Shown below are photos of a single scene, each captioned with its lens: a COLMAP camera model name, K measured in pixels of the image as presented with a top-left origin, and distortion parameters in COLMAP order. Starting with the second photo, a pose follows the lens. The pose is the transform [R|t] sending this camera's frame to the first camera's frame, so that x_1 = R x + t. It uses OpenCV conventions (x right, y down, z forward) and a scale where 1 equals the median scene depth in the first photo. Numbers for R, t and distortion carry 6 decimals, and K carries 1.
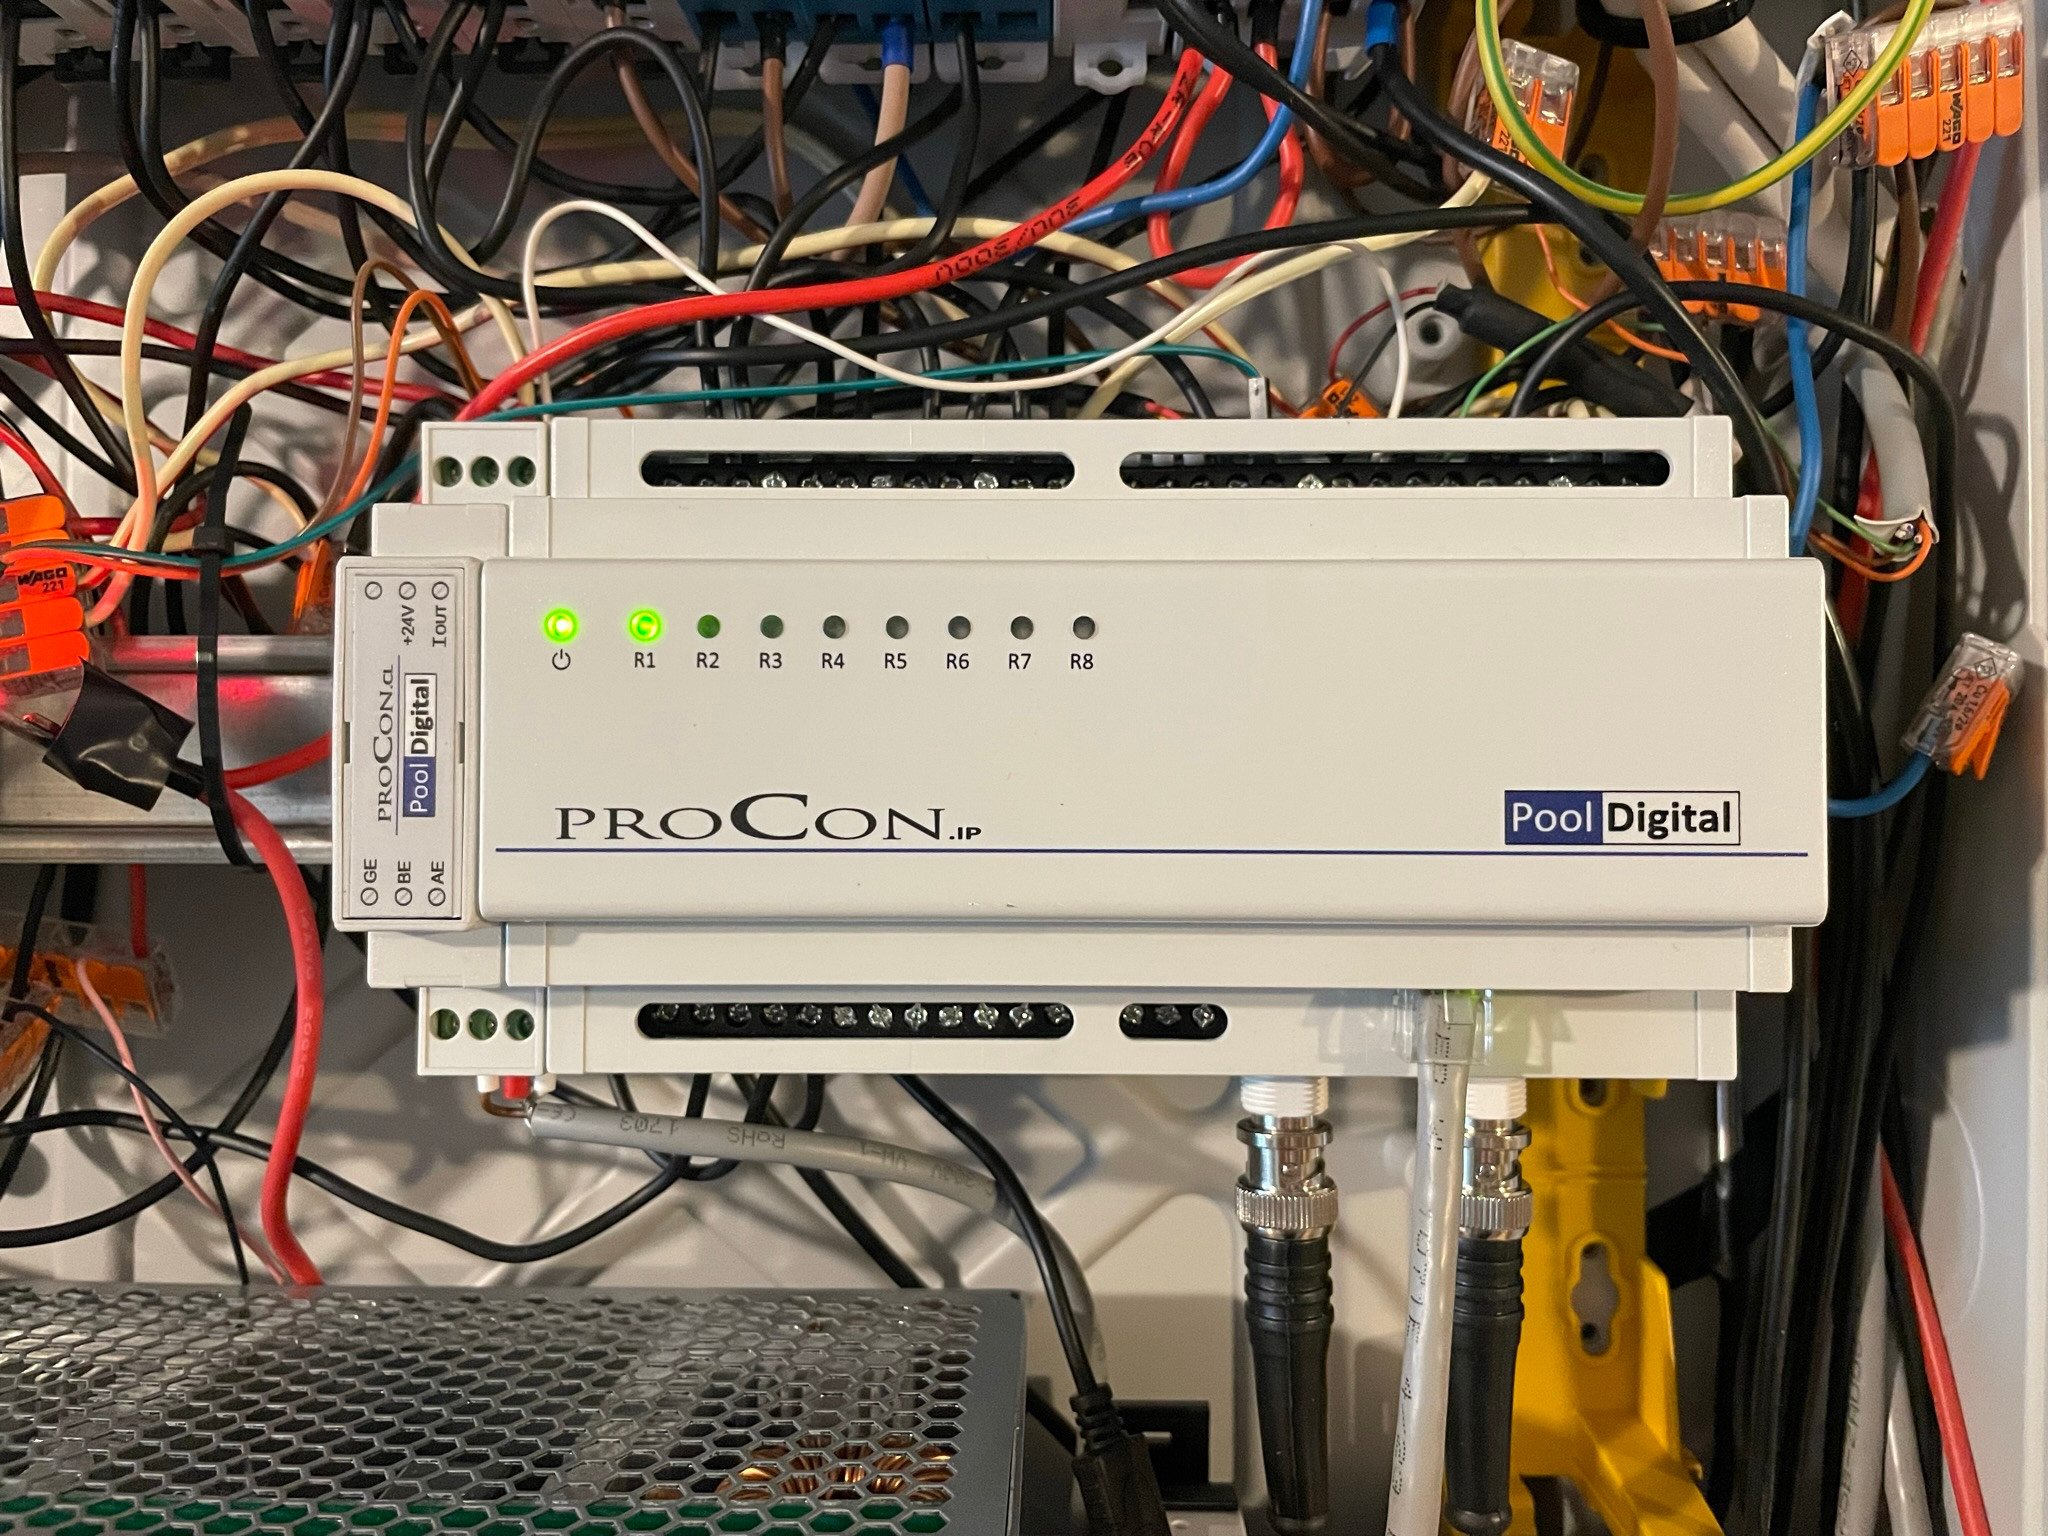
lens RADIAL K [[1511.2, 0, 1035.9], [0, 1511.2, 760.2], [0, 0, 1]] dist [0.045282, -0.099050]
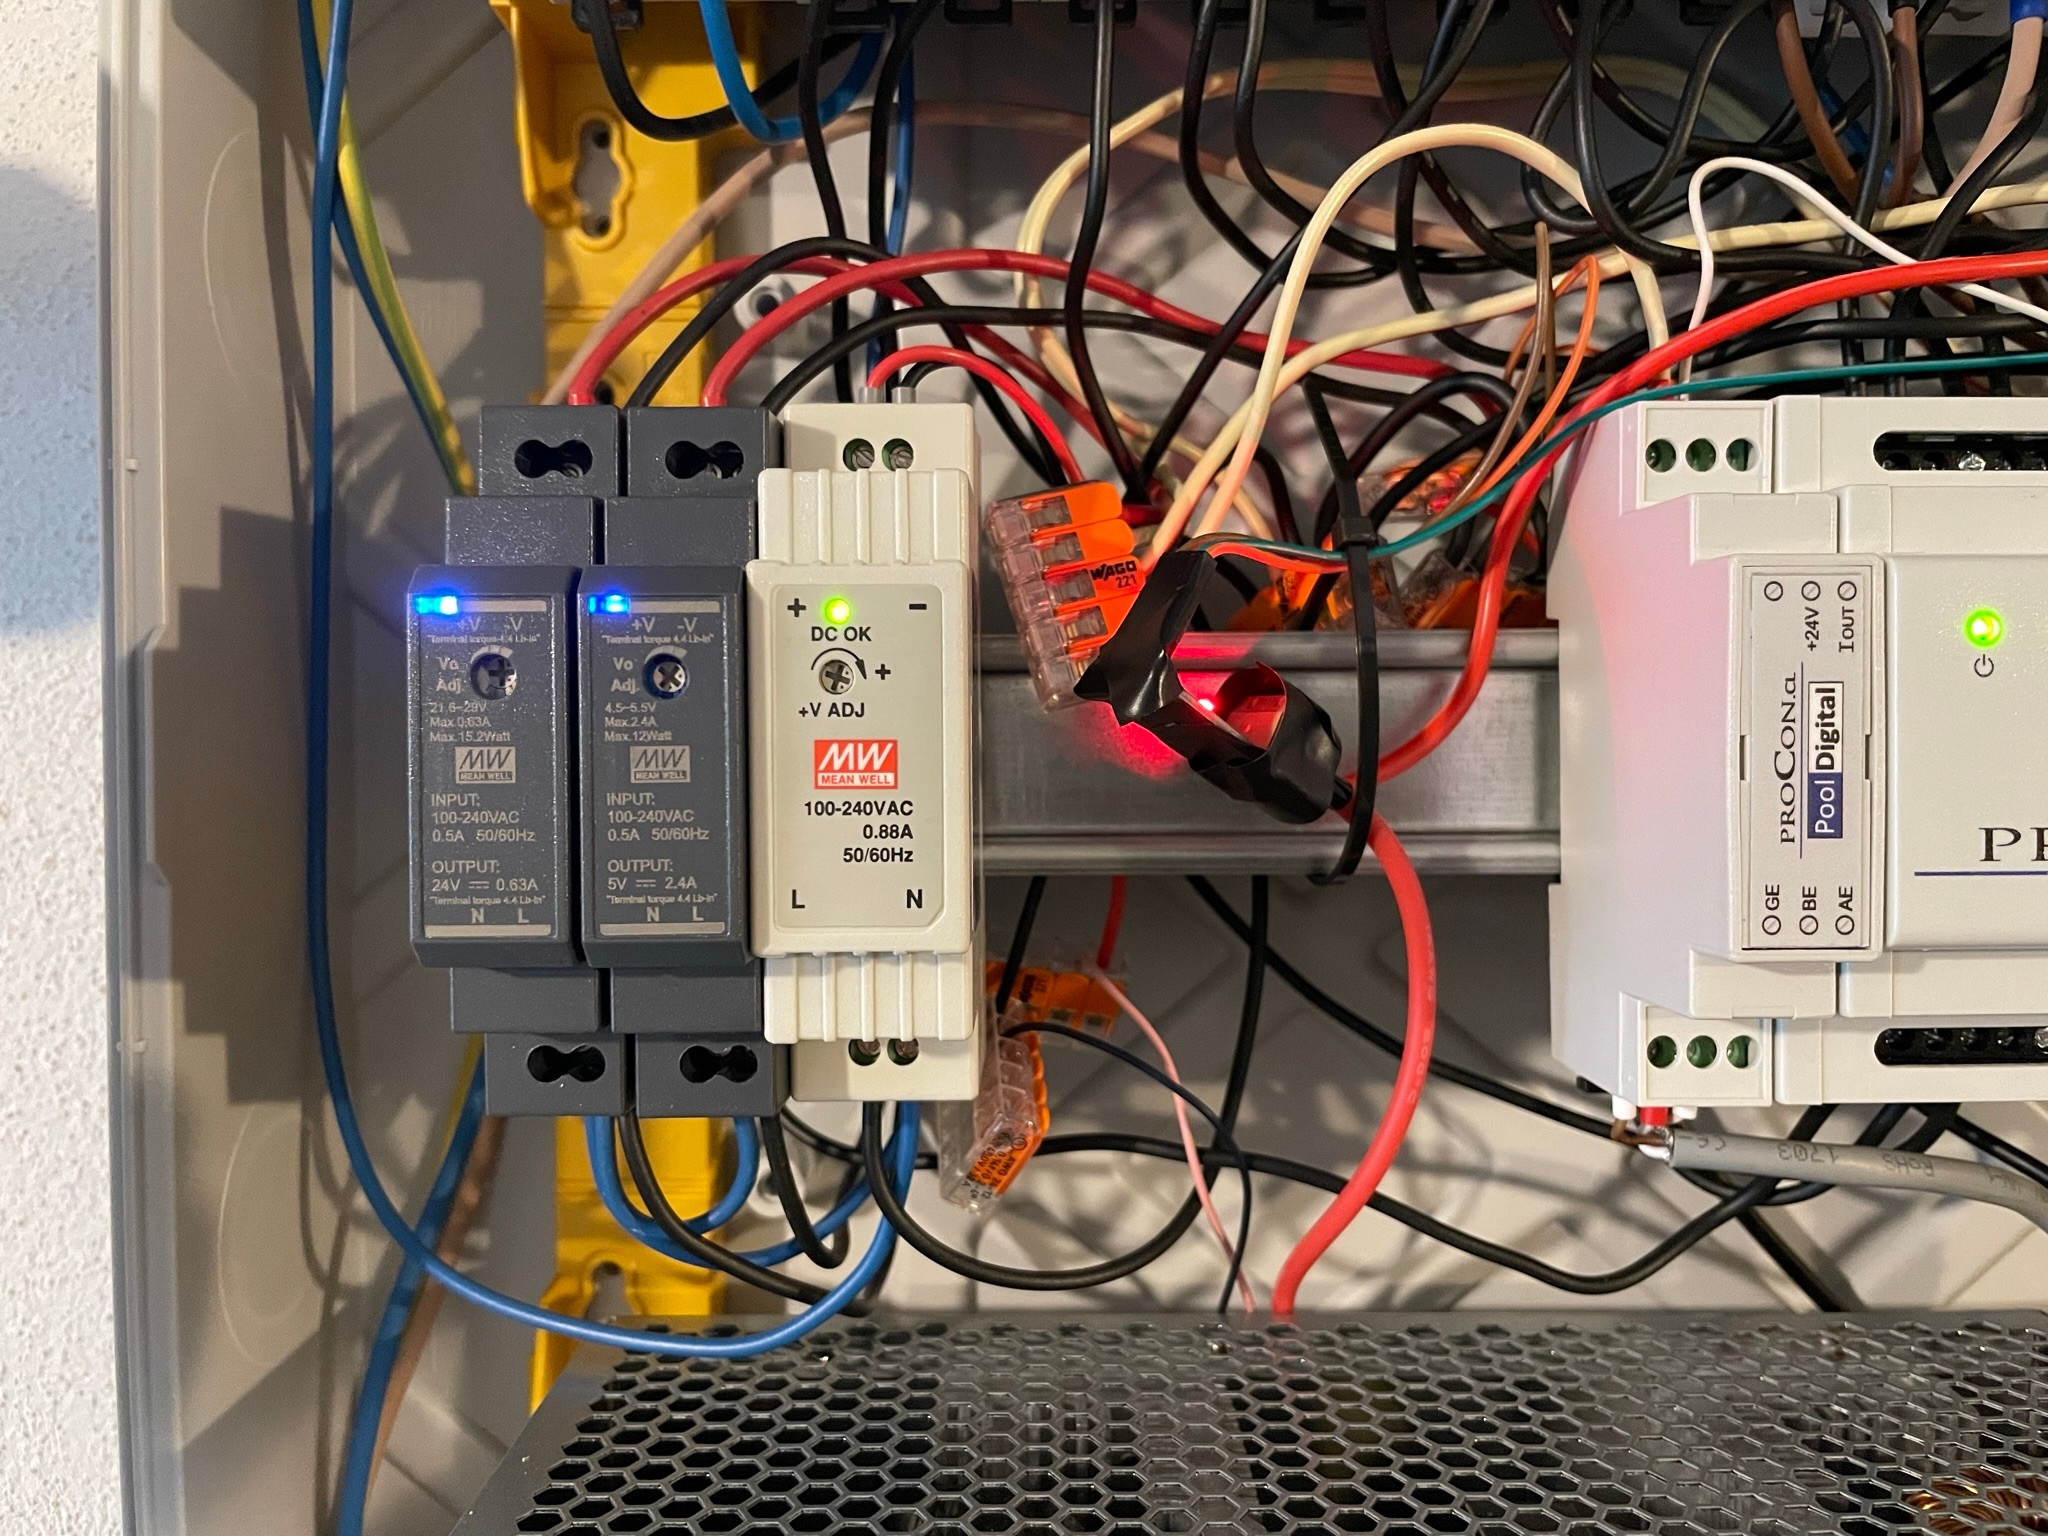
lens RADIAL K [[1511.2, 0, 1035.9], [0, 1511.2, 760.2], [0, 0, 1]] dist [0.045282, -0.099050]
pose [[0.999968, -0.006996, 0.003789, -0.784985], [0.006883, 0.999552, 0.029128, -0.035276], [-0.003991, -0.029101, 0.999569, 0.075534]]
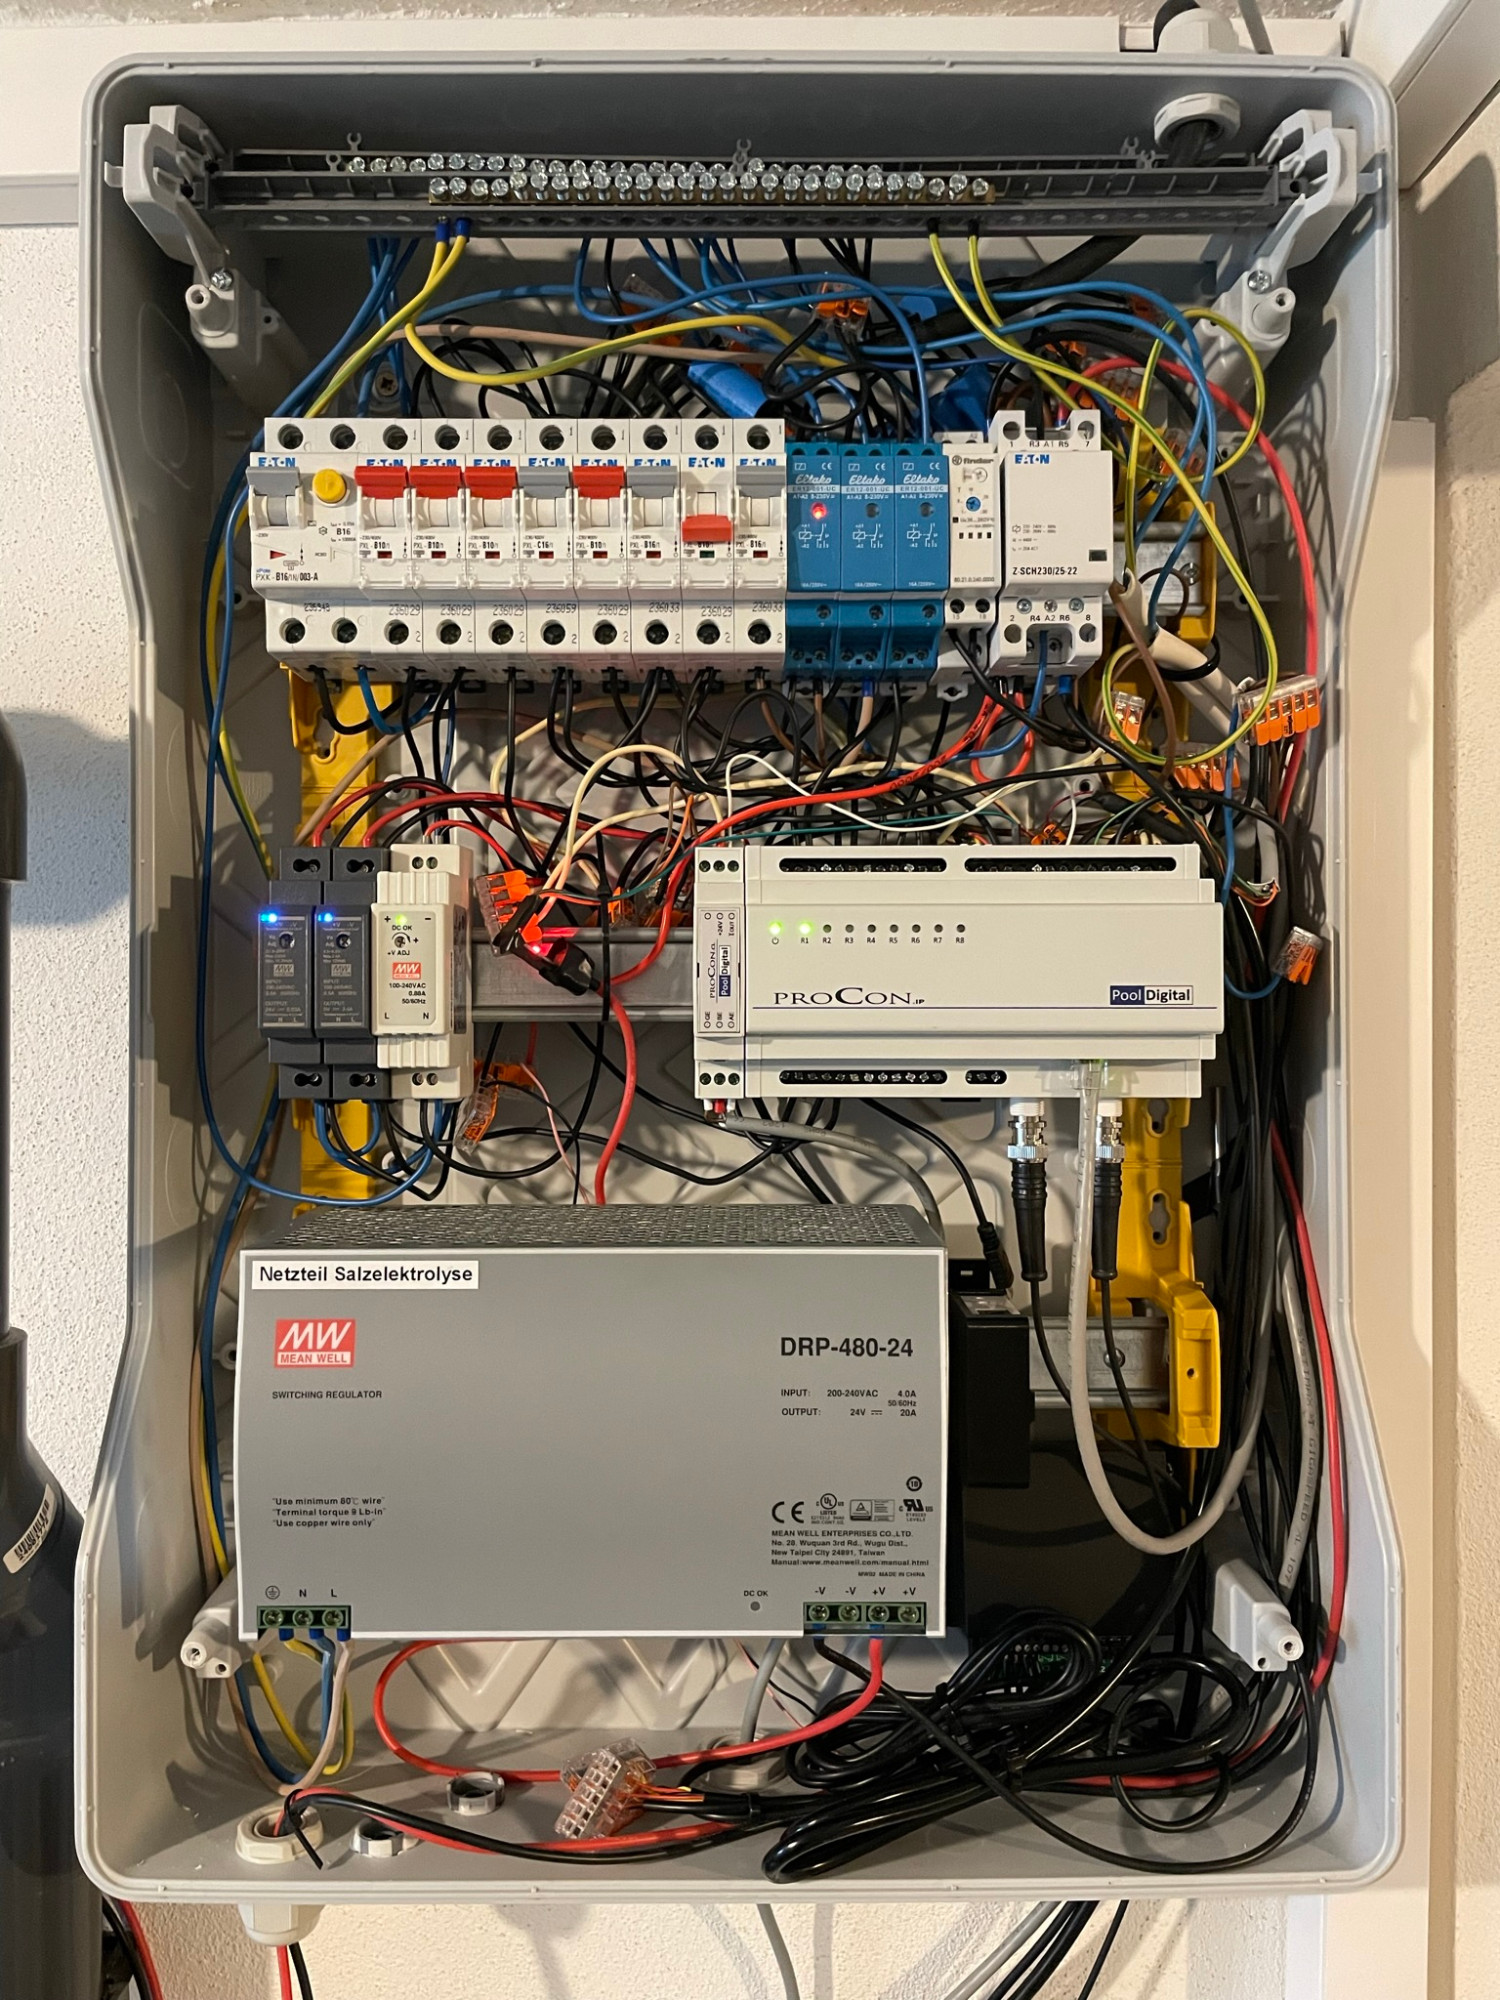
lens RADIAL K [[1387.0, 0, 750.0], [0, 1387.0, 1000.0], [0, 0, 1]] dist [0.087629, -0.190803]
pose [[0.999863, -0.002910, 0.016291, -0.355275], [0.002910, 0.999996, 0.000020, 0.039193], [-0.016291, 0.000028, 0.999867, -1.394076]]
